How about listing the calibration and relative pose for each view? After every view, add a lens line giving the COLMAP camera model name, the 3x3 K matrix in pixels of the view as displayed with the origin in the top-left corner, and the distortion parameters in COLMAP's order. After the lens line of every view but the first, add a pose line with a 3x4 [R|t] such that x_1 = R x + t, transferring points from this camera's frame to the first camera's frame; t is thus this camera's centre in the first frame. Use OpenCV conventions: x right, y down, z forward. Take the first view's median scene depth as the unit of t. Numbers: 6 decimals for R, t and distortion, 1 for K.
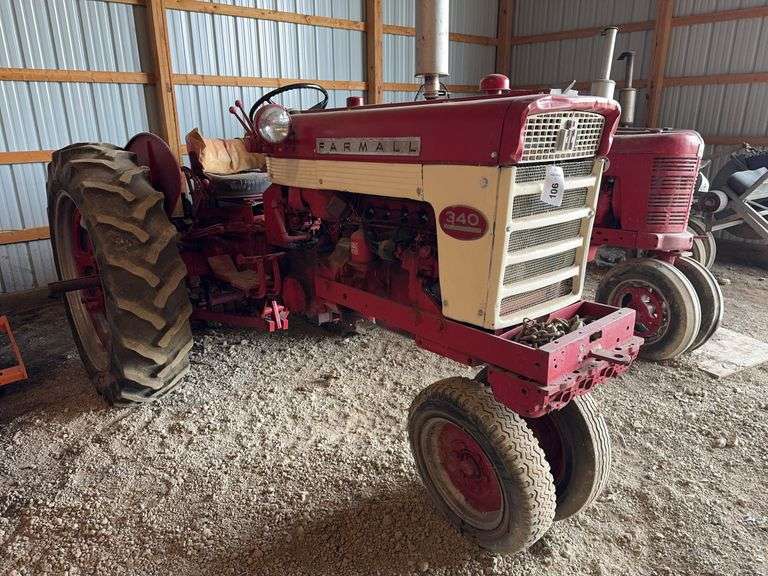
lens RADIAL K [[535.4, 0, 384.0], [0, 535.4, 288.0], [0, 0, 1]] dist [0.056581, -0.060500]
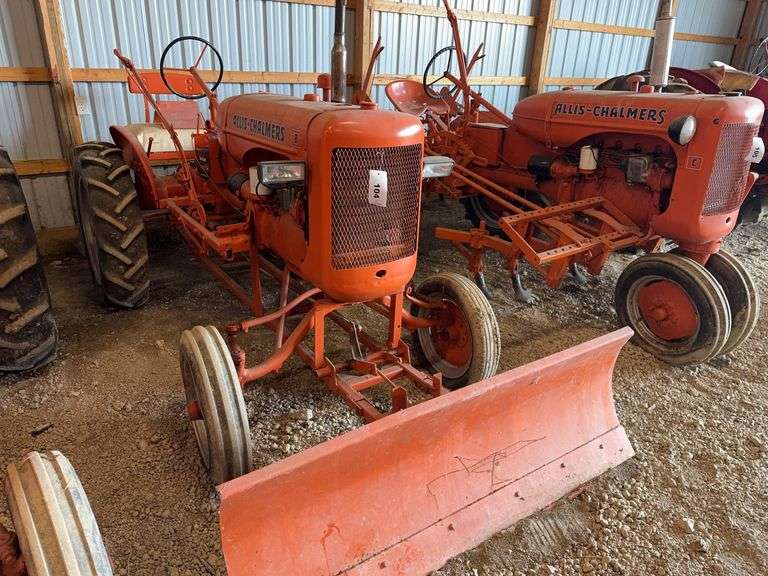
lens RADIAL K [[536.6, 0, 384.0], [0, 536.6, 288.0], [0, 0, 1]] dist [0.043125, -0.055208]
pose [[0.993613, 0.086190, -0.072833, -0.686050], [-0.078944, 0.992138, 0.097106, 0.145476], [0.080630, -0.090736, 0.992606, -0.365560]]
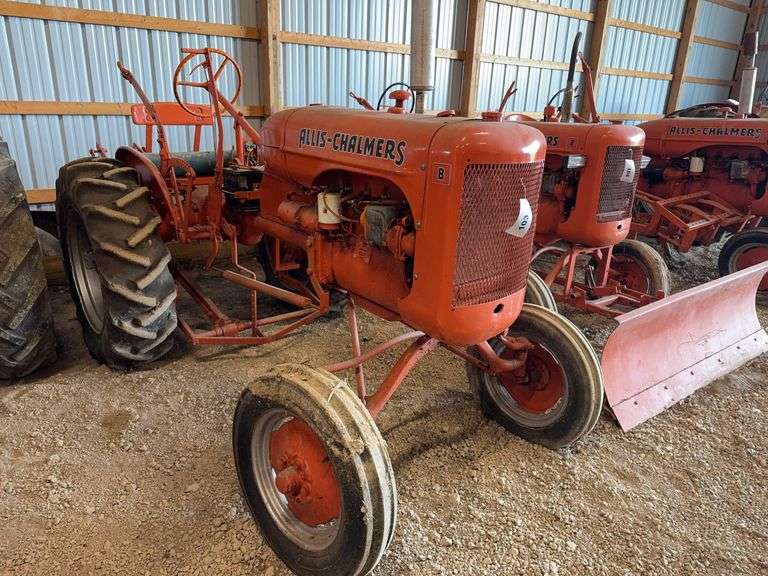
lens RADIAL K [[562.1, 0, 384.0], [0, 562.1, 288.0], [0, 0, 1]] dist [0.008135, 0.006879]
pose [[0.997772, 0.066547, -0.004796, -1.010375], [-0.066446, 0.997611, 0.018903, 0.259893], [0.006043, -0.018542, 0.999810, -0.648850]]
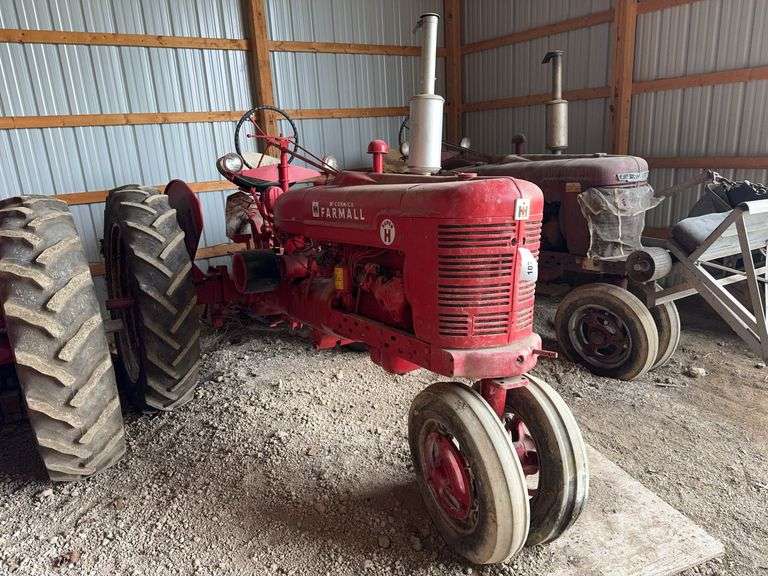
lens RADIAL K [[536.6, 0, 384.0], [0, 536.6, 288.0], [0, 0, 1]] dist [0.043125, -0.055208]
pose [[0.990817, -0.018693, -0.133912, 0.377404], [0.013728, 0.999187, -0.037903, -0.109696], [0.134512, 0.035716, 0.990268, 0.308937]]
